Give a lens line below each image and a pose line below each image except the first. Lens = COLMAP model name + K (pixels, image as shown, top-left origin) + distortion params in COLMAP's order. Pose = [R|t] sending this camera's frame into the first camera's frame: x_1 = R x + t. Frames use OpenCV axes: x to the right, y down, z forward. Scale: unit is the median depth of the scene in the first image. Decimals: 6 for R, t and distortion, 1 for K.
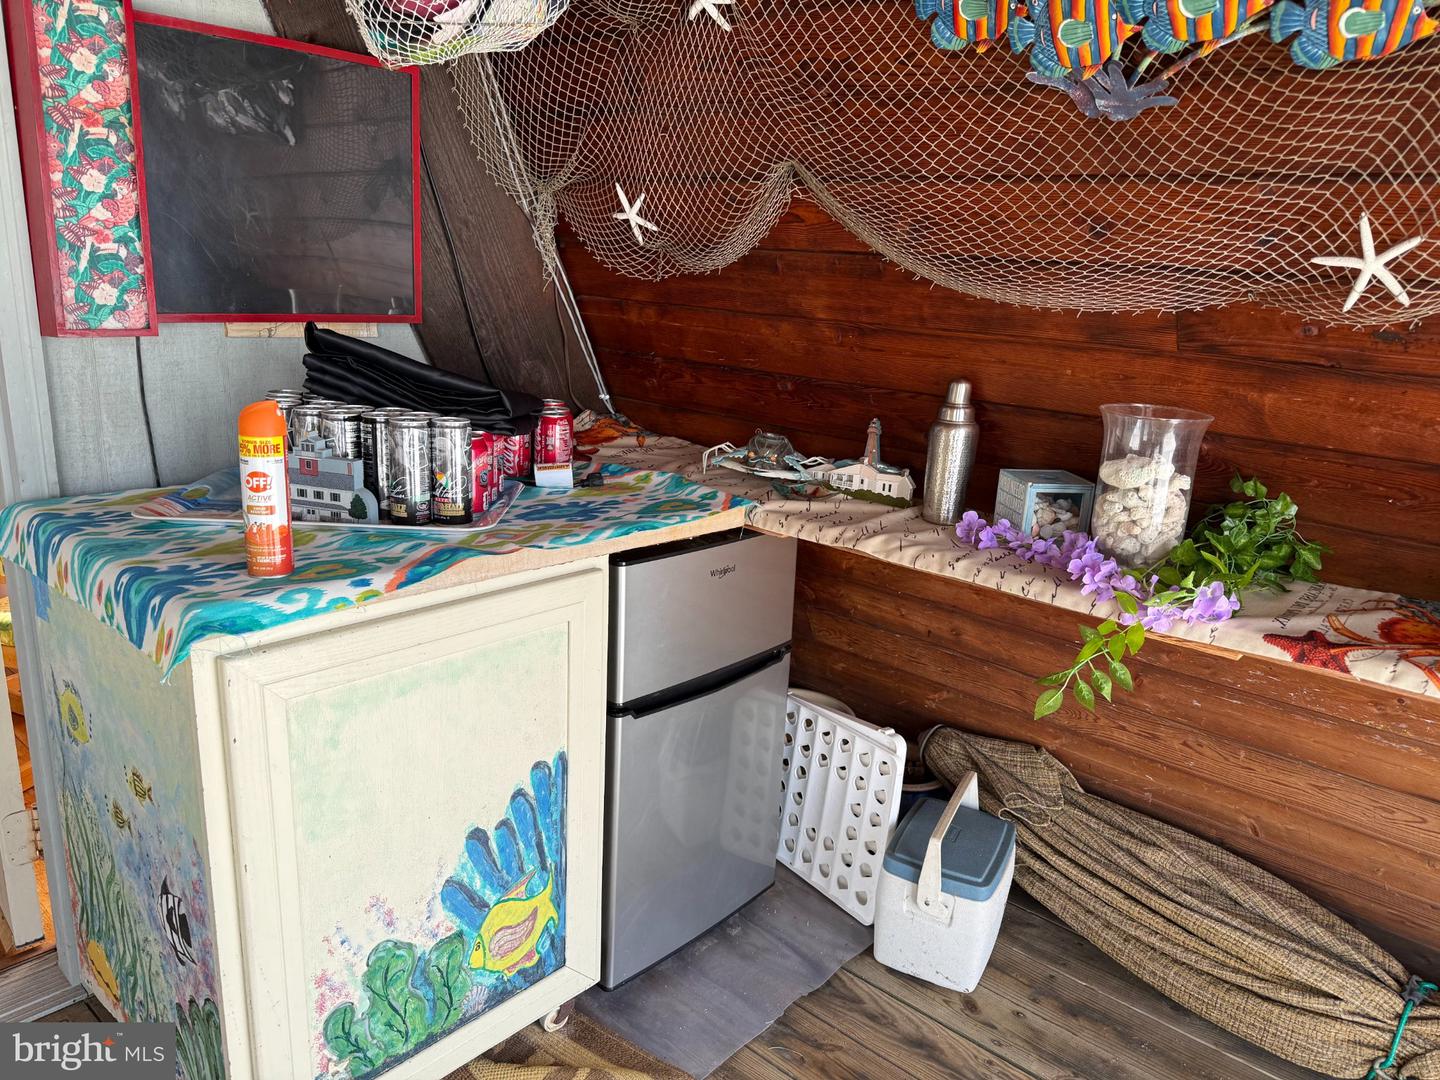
lens RADIAL K [[1032.5, 0, 716.3], [0, 1032.5, 539.3], [0, 0, 1]] dist [-0.010944, 0.004633]
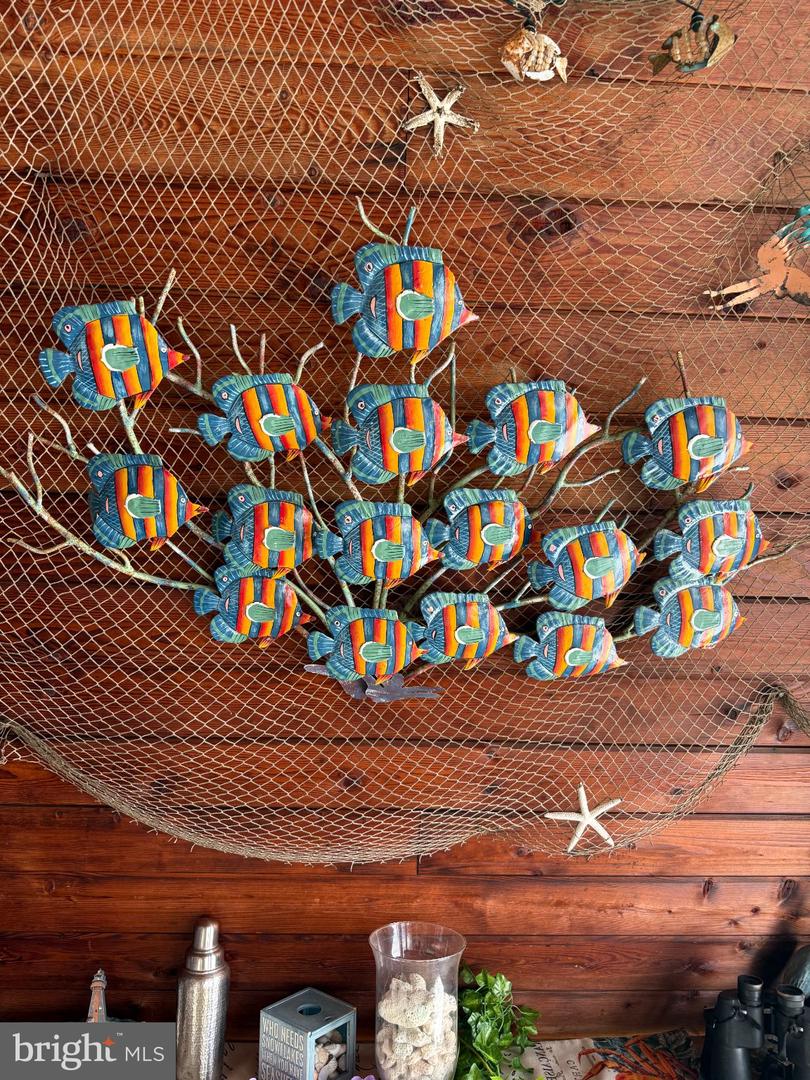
lens RADIAL K [[774.4, 0, 402.5], [0, 774.4, 544.8], [0, 0, 1]] dist [-0.010944, 0.004633]
pose [[0.727771, 0.035978, 0.684876, -0.172612], [0.196601, 0.945767, -0.258598, -0.324247], [-0.657037, 0.322847, 0.681228, 0.321844]]
